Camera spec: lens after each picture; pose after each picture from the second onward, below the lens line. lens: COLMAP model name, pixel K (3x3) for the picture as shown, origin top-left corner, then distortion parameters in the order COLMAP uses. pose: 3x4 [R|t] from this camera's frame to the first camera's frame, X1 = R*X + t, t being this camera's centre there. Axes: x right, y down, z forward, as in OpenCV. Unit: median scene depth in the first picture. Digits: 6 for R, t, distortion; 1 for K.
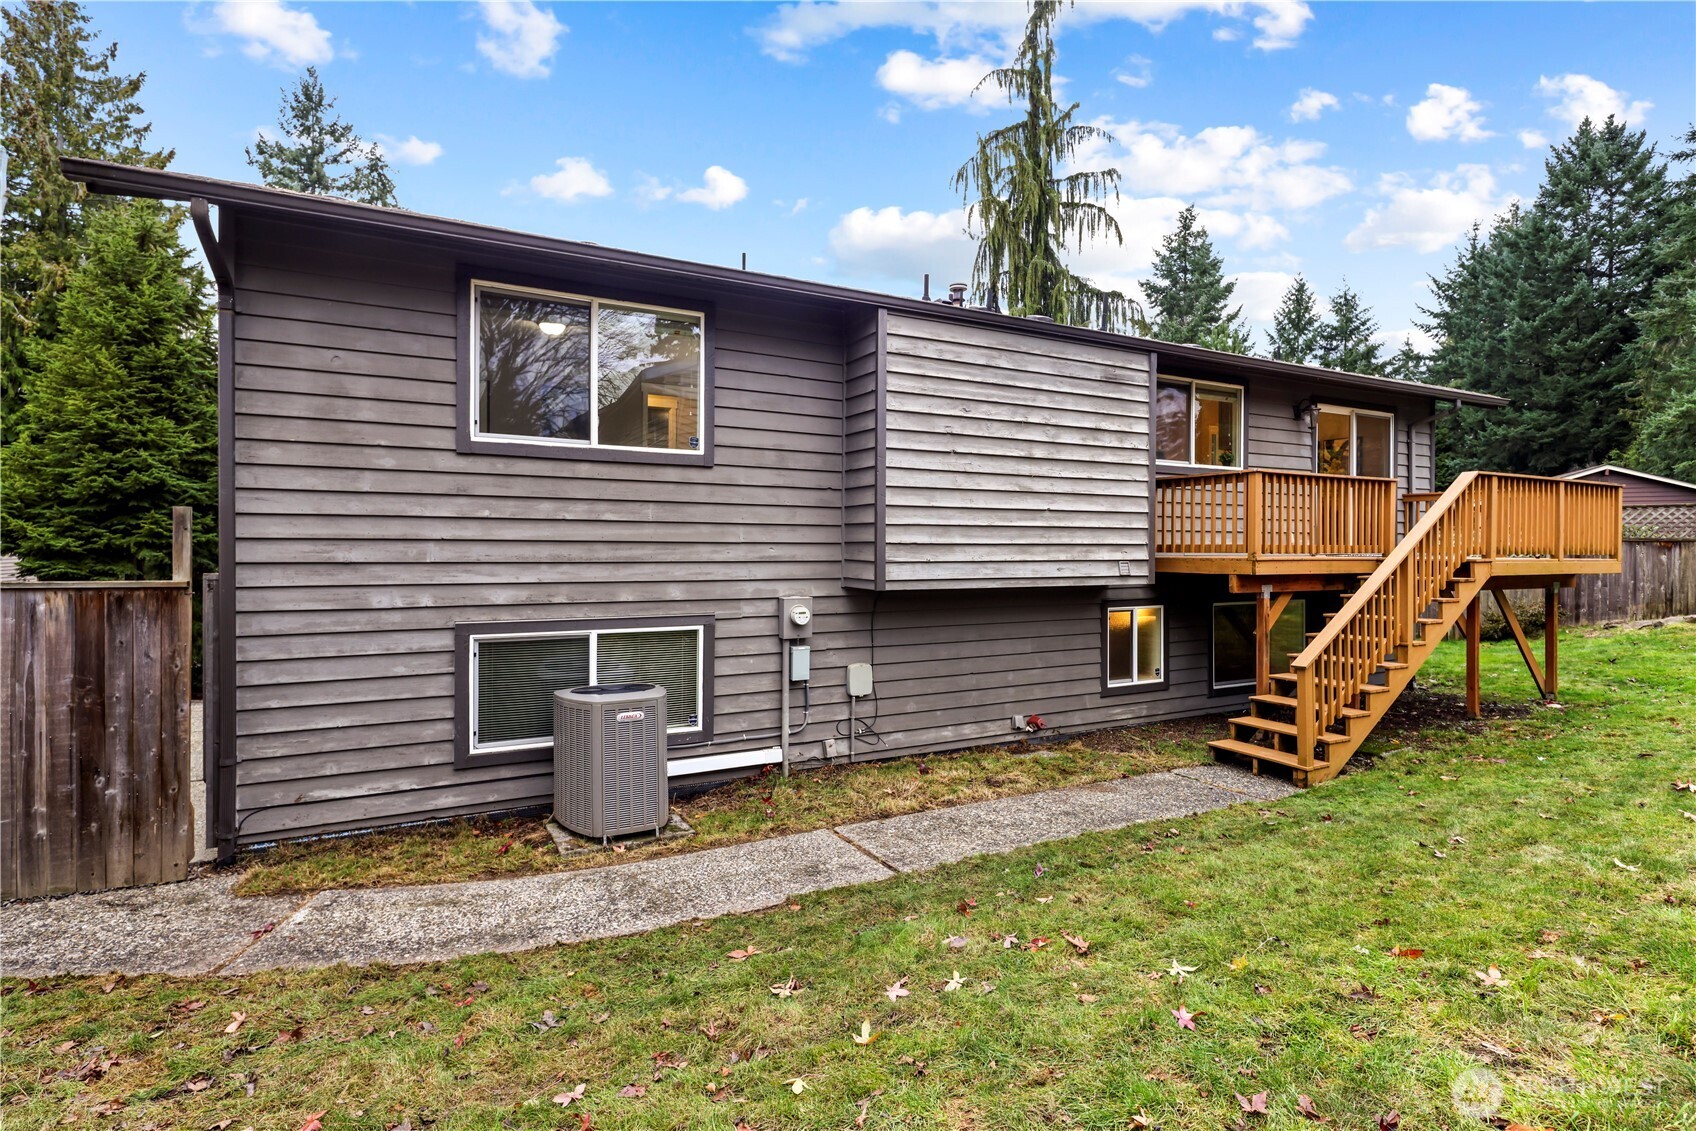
lens RADIAL K [[843.5, 0, 850.6], [0, 843.5, 553.2], [0, 0, 1]] dist [0.003323, -0.000003]
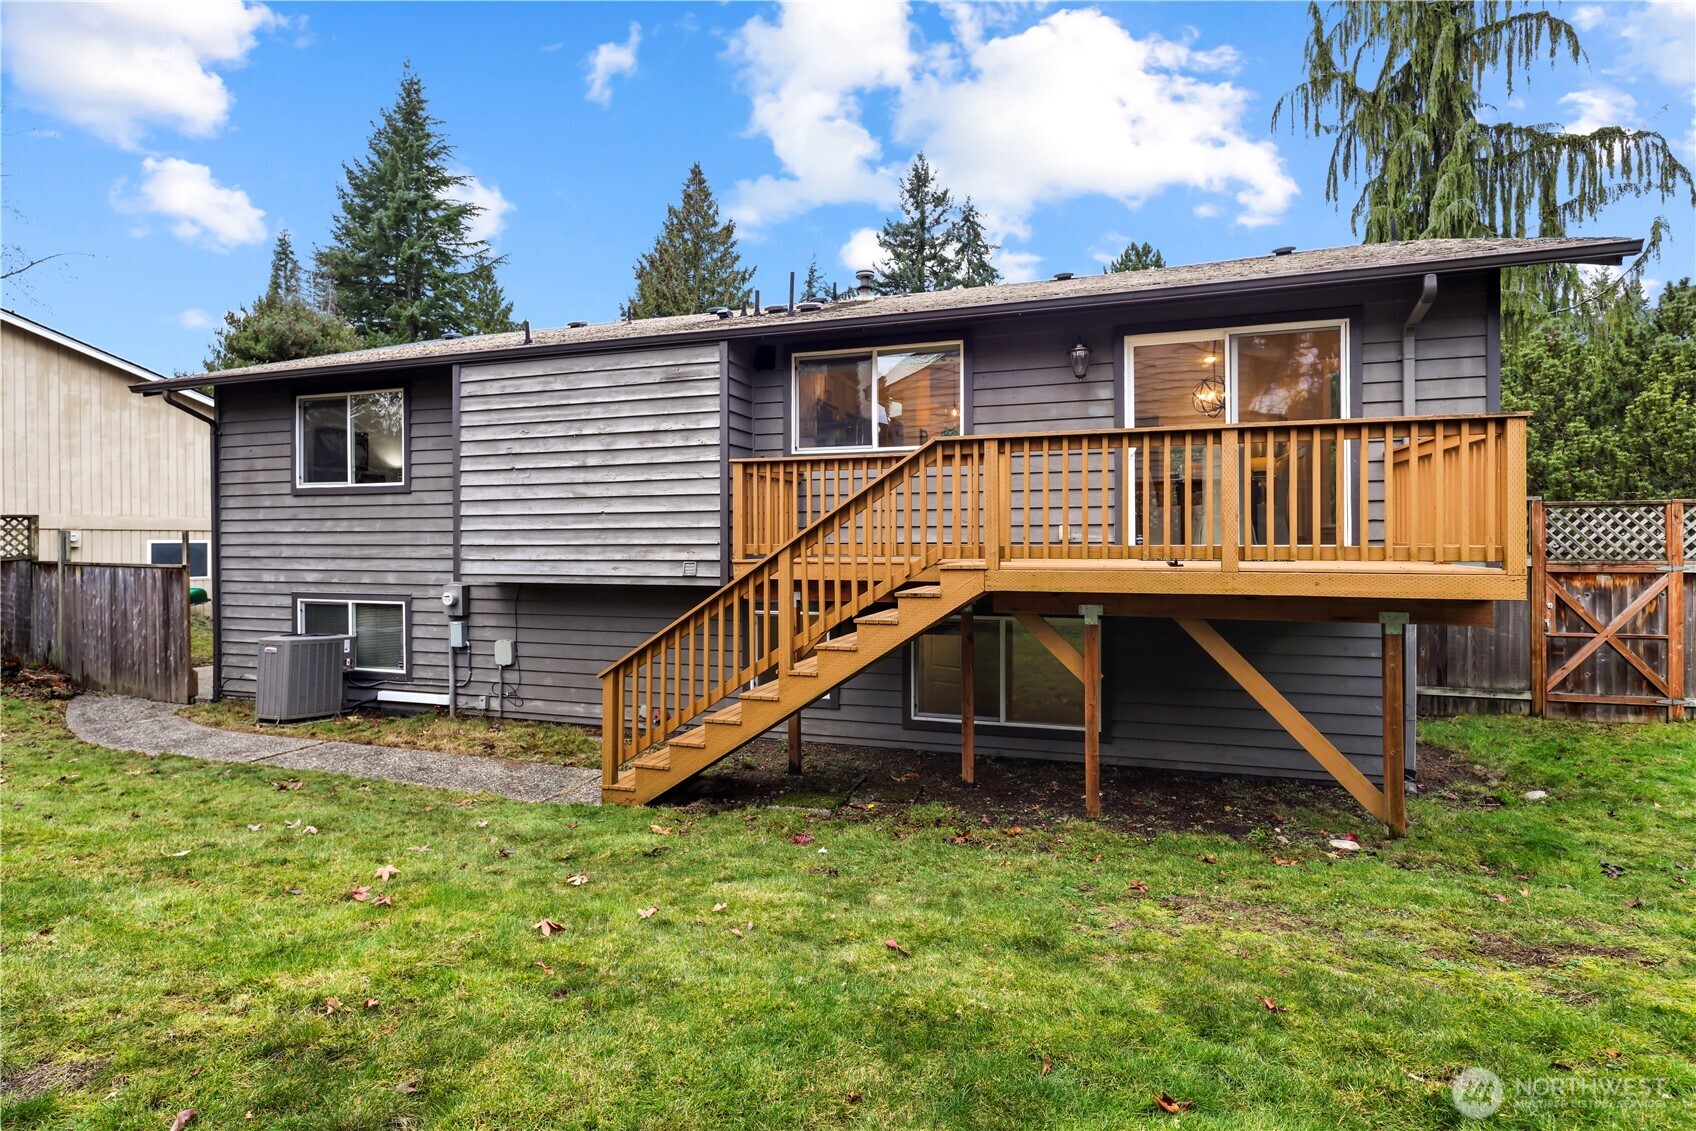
lens RADIAL K [[852.9, 0, 847.5], [0, 852.9, 539.7], [0, 0, 1]] dist [0.004296, 0.000576]
pose [[0.671651, -0.005801, -0.740845, 1.307017], [0.001173, 0.999976, -0.006767, -0.009840], [0.740867, 0.003676, 0.671642, 0.521986]]
